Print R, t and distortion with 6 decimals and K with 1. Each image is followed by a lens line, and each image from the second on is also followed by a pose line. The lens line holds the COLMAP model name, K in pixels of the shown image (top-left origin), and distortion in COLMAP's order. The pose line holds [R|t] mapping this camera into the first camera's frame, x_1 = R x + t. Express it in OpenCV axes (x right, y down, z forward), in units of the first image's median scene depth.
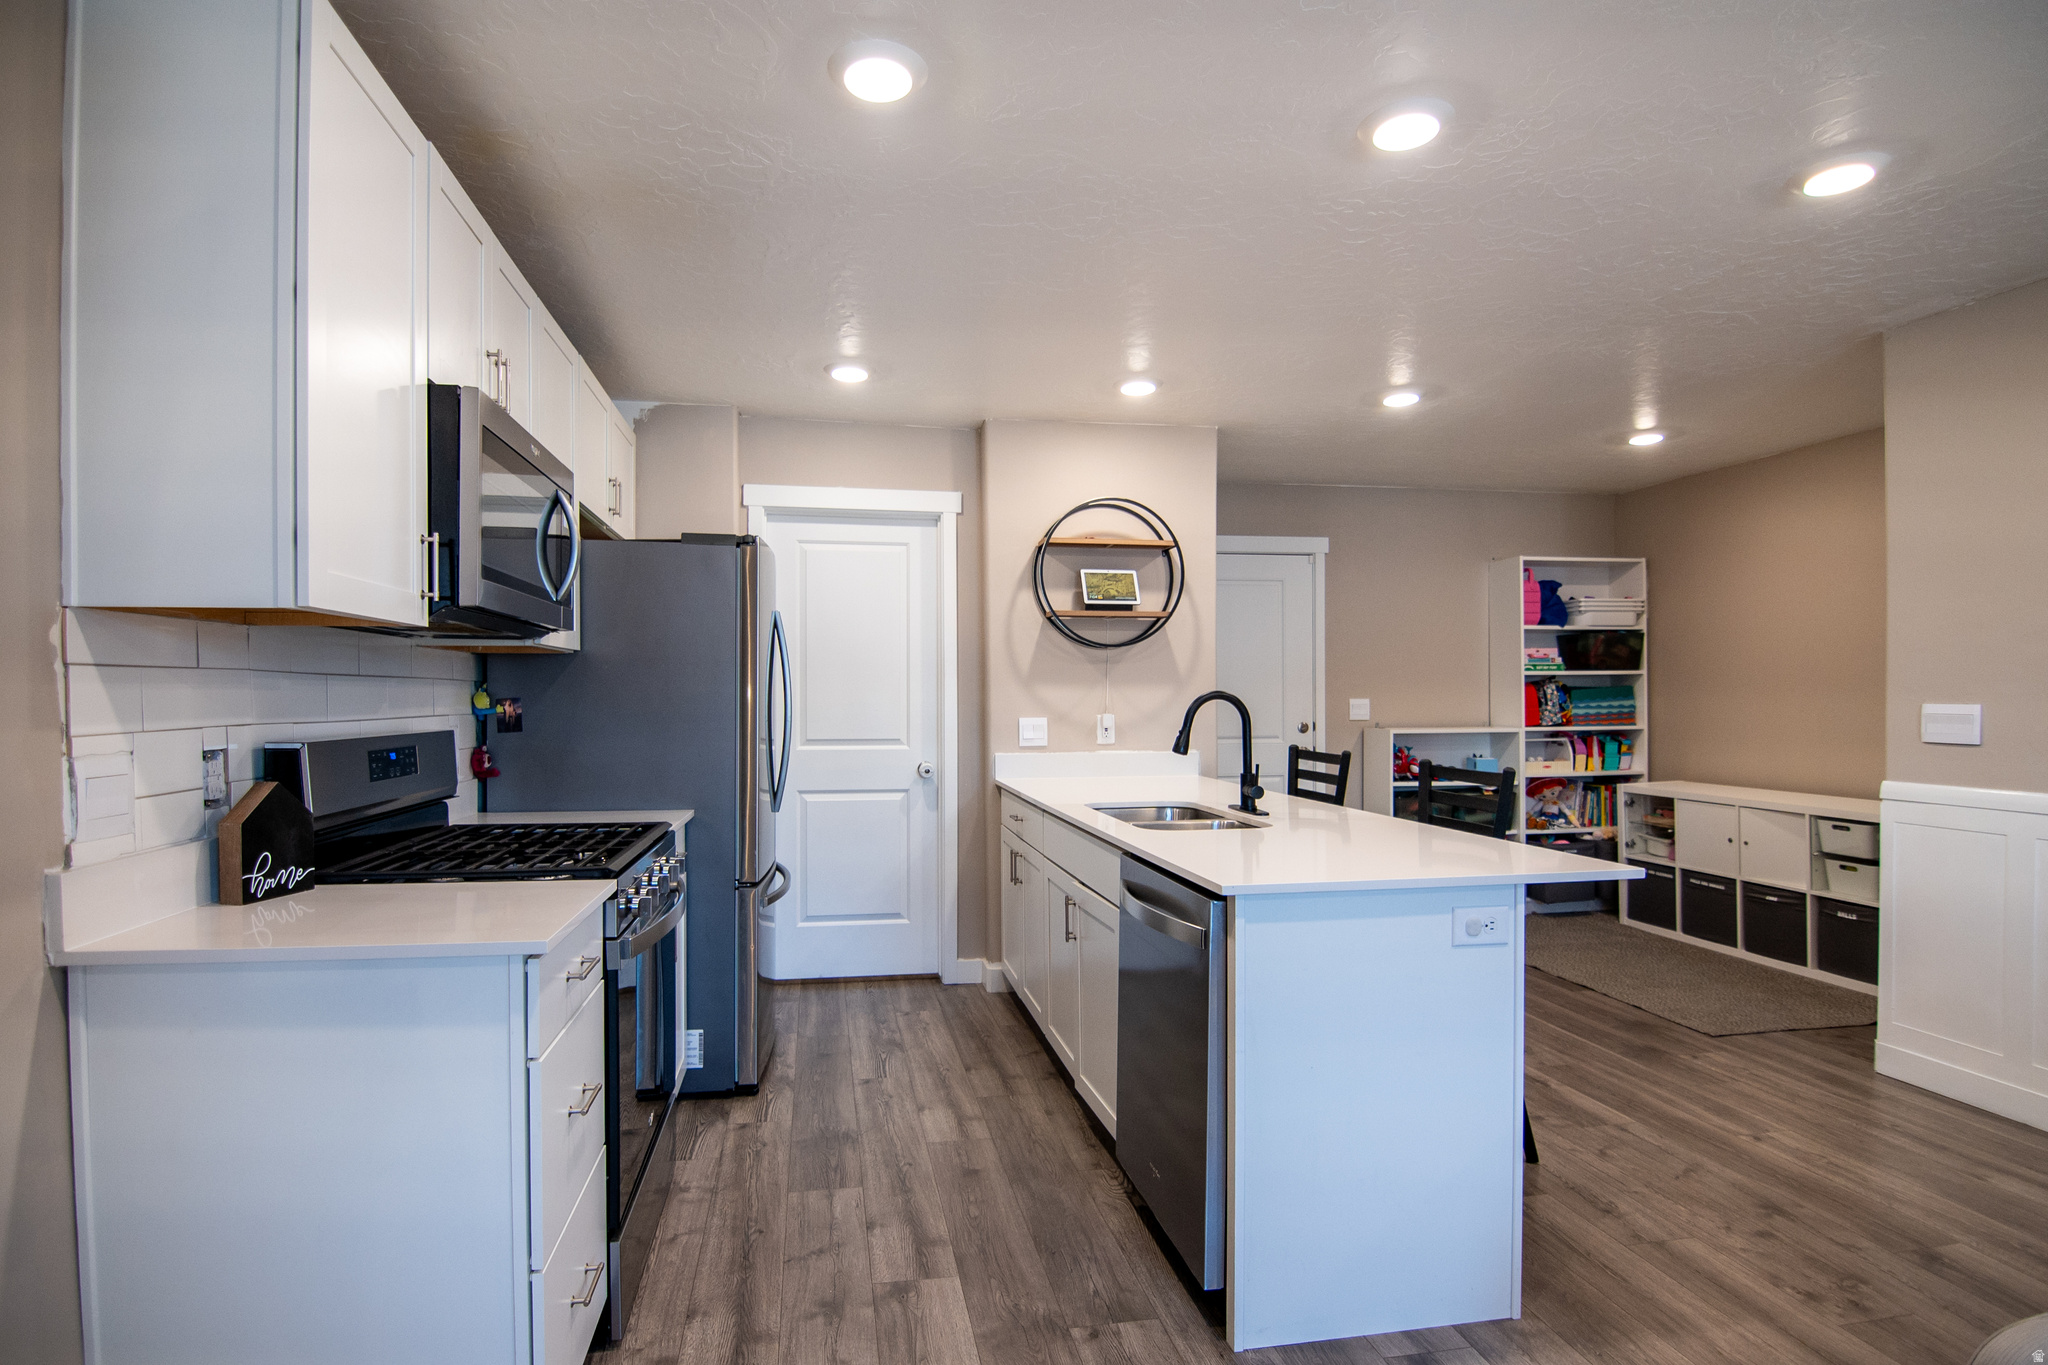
lens RADIAL K [[1012.1, 0, 982.9], [0, 1012.1, 702.2], [0, 0, 1]] dist [0.000745, -0.013406]
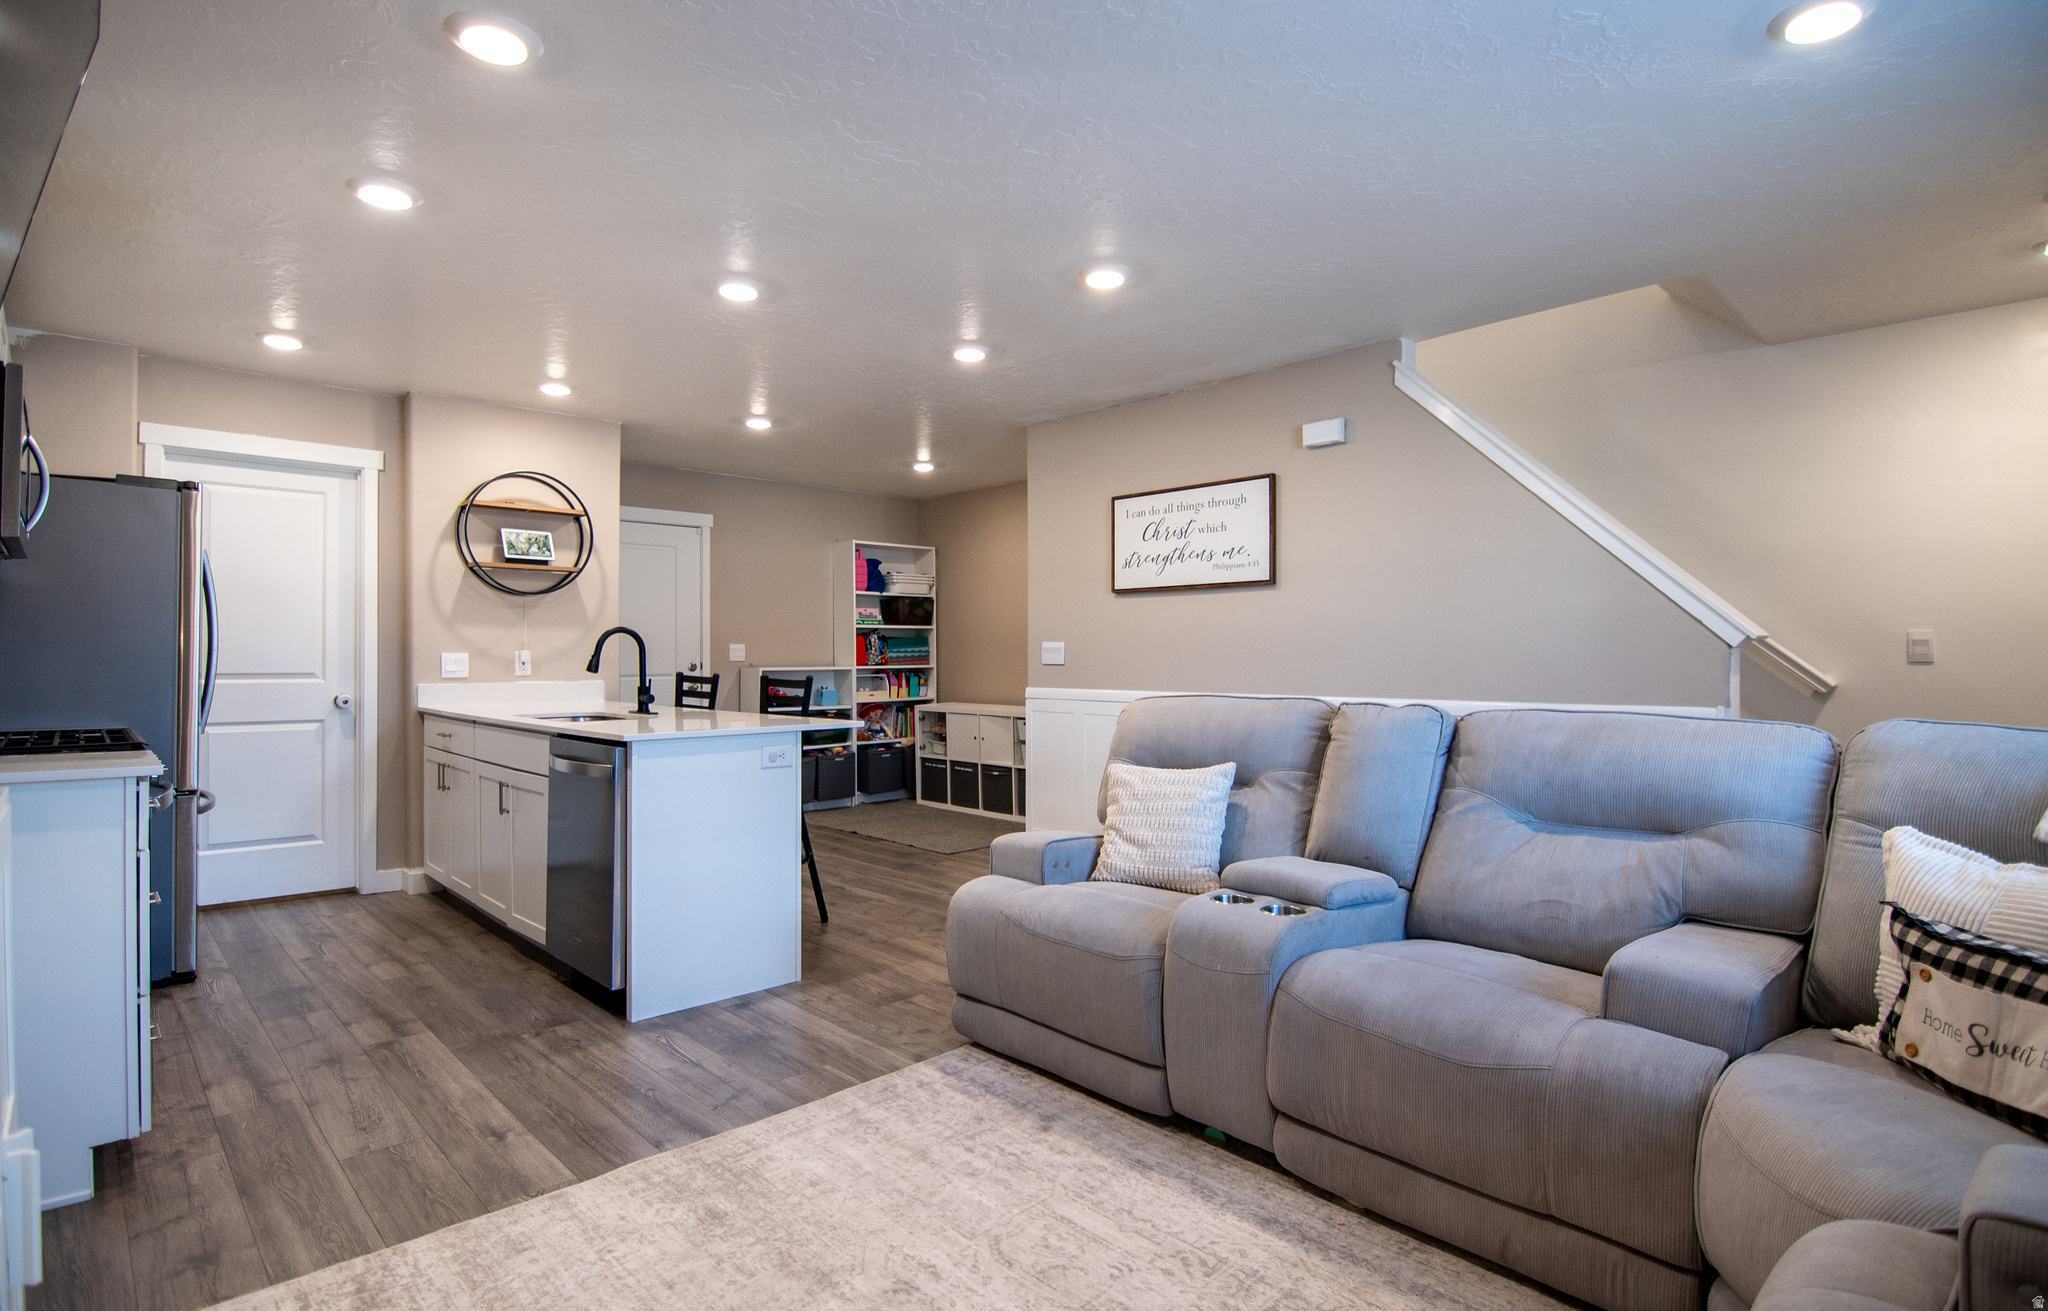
lens RADIAL K [[1010.1, 0, 1006.6], [0, 1010.1, 649.6], [0, 0, 1]] dist [-0.002033, -0.016358]
pose [[0.828354, 0.005929, 0.560174, -0.074433], [0.001729, 0.999912, -0.013141, 0.027883], [-0.560203, 0.011854, 0.828271, -0.313484]]
